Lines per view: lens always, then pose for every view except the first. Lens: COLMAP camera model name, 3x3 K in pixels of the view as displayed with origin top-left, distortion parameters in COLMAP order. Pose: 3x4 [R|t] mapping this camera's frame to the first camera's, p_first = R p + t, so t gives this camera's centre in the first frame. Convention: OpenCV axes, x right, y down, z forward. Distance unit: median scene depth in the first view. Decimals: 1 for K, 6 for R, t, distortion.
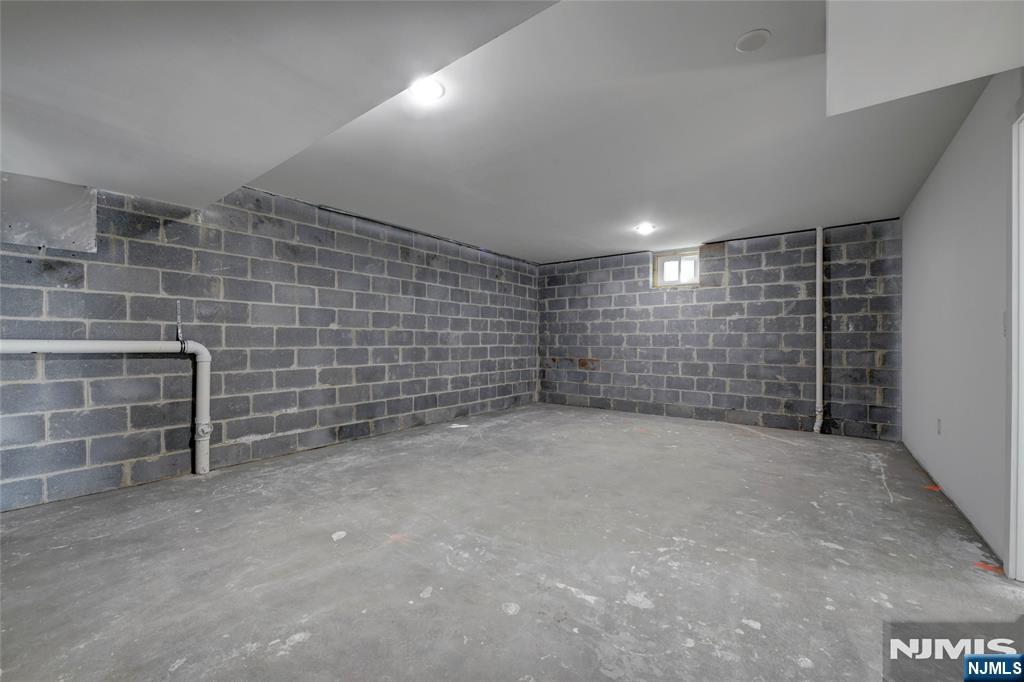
lens RADIAL K [[411.6, 0, 512.9], [0, 411.6, 340.2], [0, 0, 1]] dist [-0.012388, -0.001202]
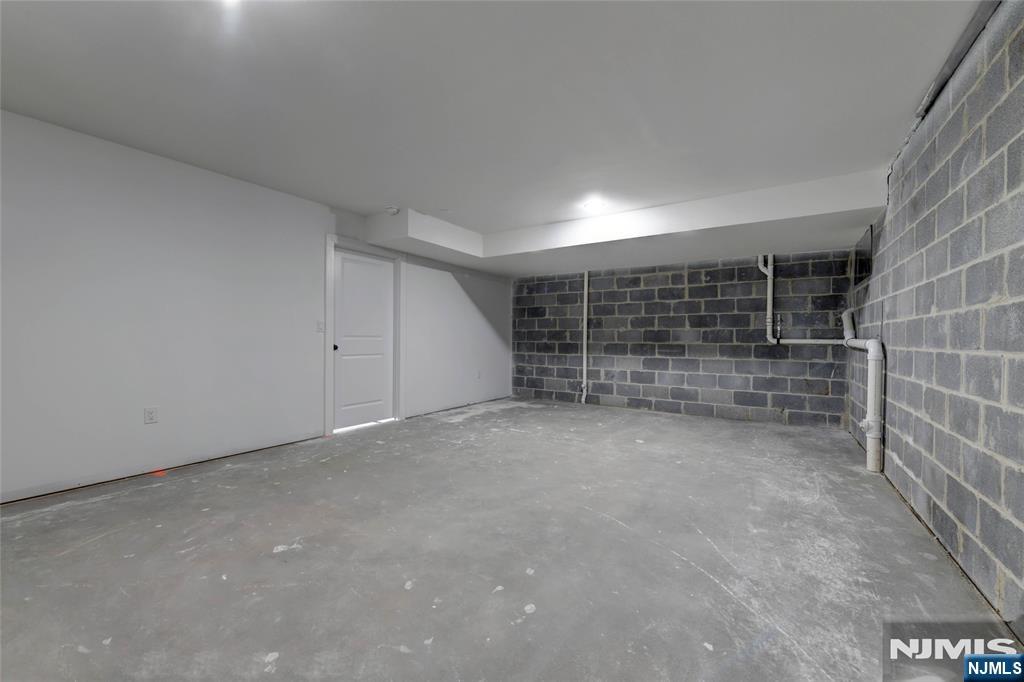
lens RADIAL K [[411.6, 0, 512.2], [0, 411.6, 340.6], [0, 0, 1]] dist [-0.012388, -0.001202]
pose [[-0.997215, -0.010629, -0.073819, 0.207435], [-0.010926, 0.999934, 0.003625, 0.011308], [0.073776, 0.004421, -0.997265, 1.950721]]
